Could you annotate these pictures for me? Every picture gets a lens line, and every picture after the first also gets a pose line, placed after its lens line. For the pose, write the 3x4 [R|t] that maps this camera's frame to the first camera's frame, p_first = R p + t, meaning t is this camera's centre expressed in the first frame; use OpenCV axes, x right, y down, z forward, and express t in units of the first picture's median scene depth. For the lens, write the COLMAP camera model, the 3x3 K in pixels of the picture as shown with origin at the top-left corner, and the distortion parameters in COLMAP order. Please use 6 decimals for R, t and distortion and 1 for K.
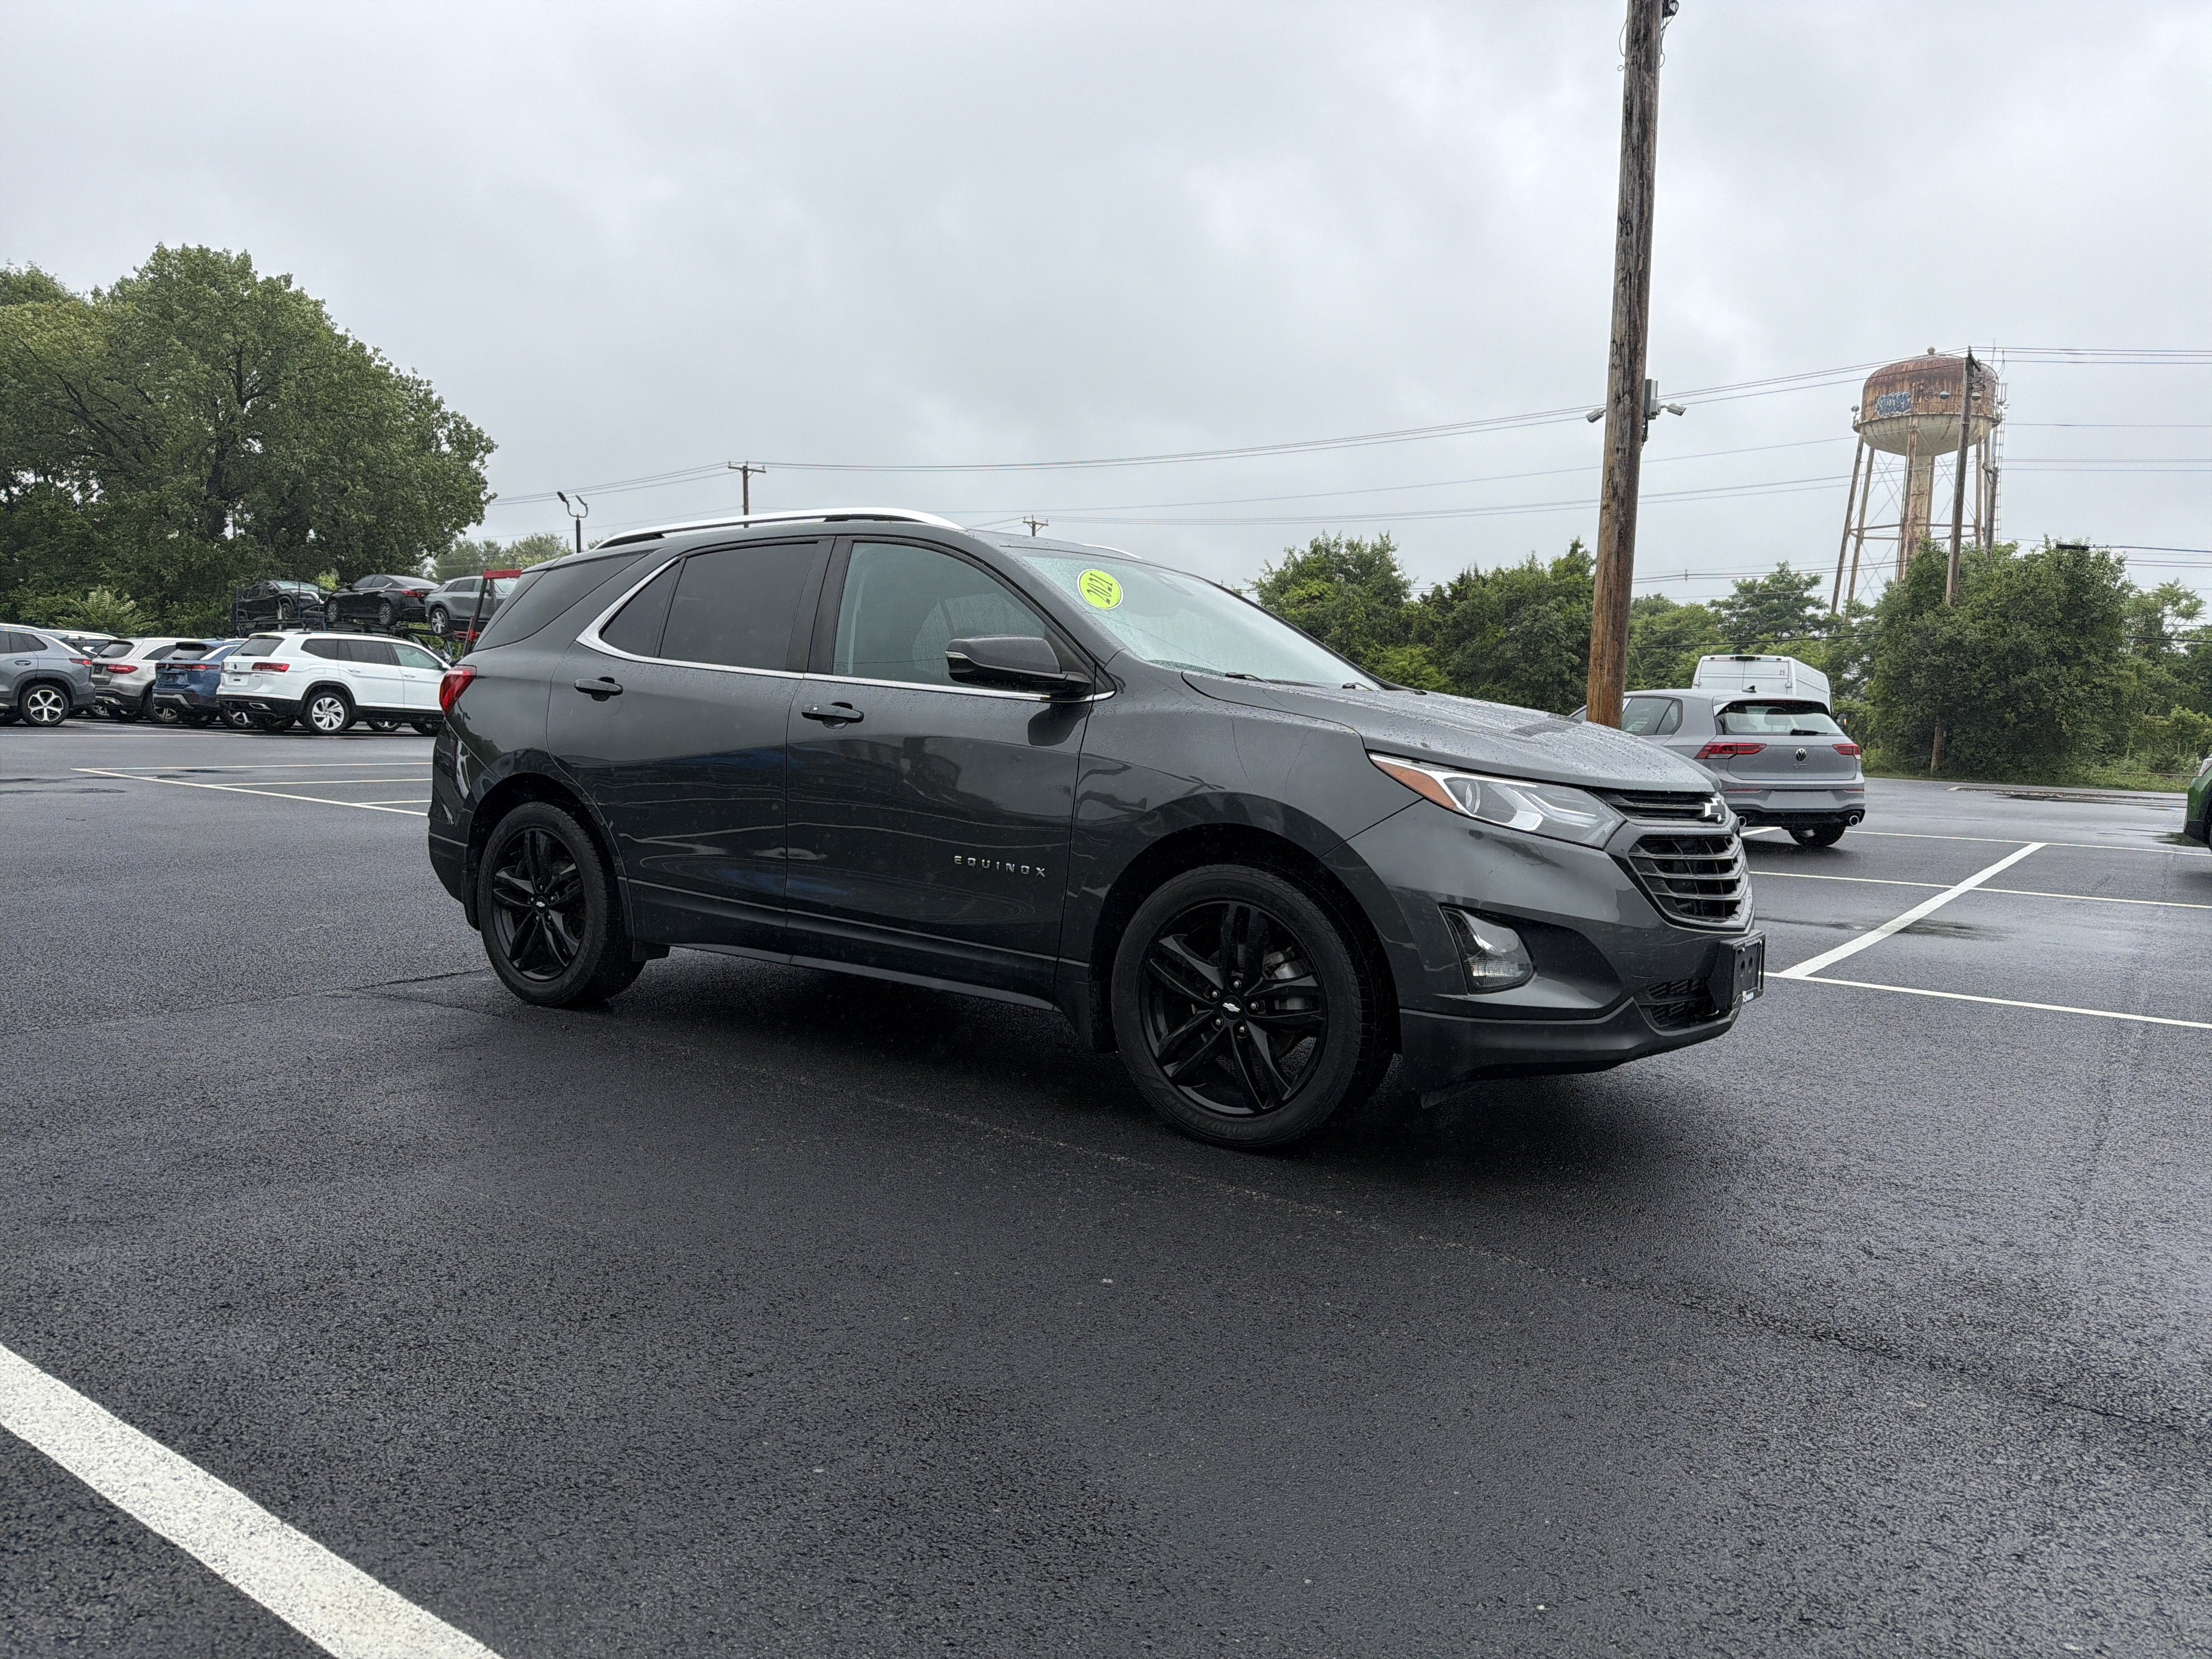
lens RADIAL K [[1592.3, 0, 1091.8], [0, 1592.3, 851.7], [0, 0, 1]] dist [0.041810, -0.025614]
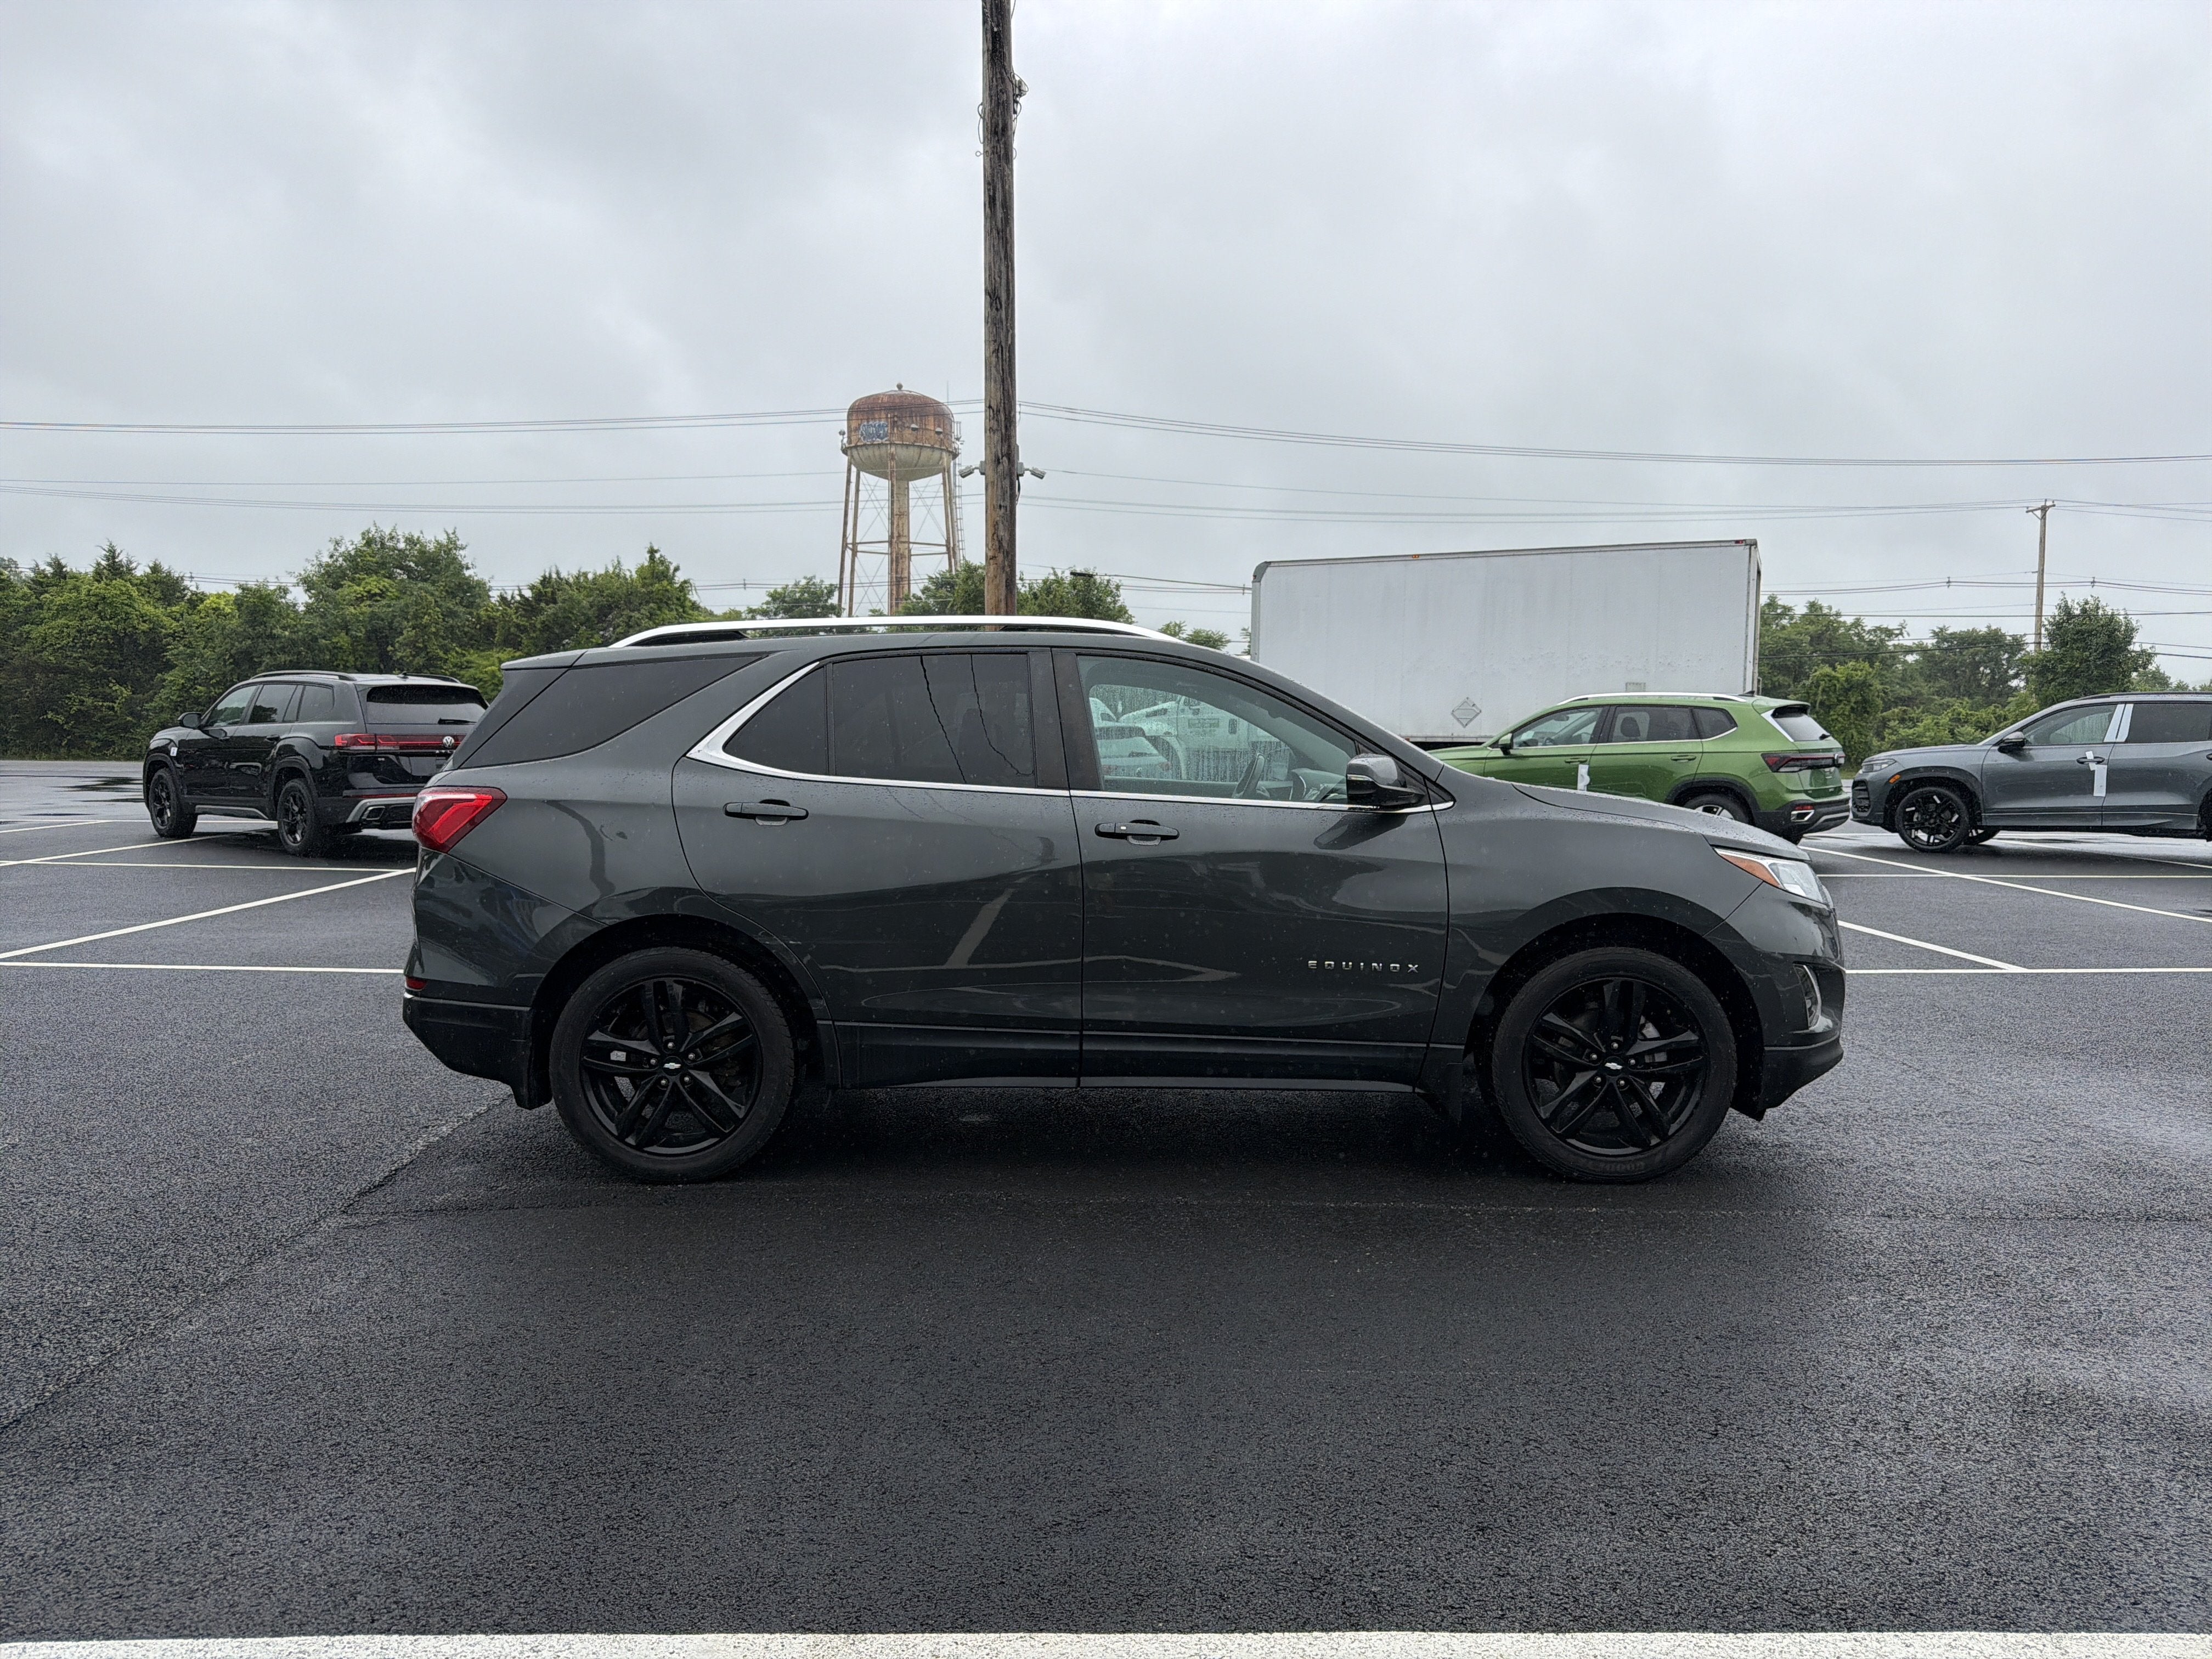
lens RADIAL K [[1592.3, 0, 1091.6], [0, 1592.3, 863.6], [0, 0, 1]] dist [0.041810, -0.025614]
pose [[0.801392, -0.079298, 0.592860, -0.340085], [0.071366, 0.996769, 0.036856, -0.046069], [-0.593867, 0.012774, 0.804462, 0.095441]]
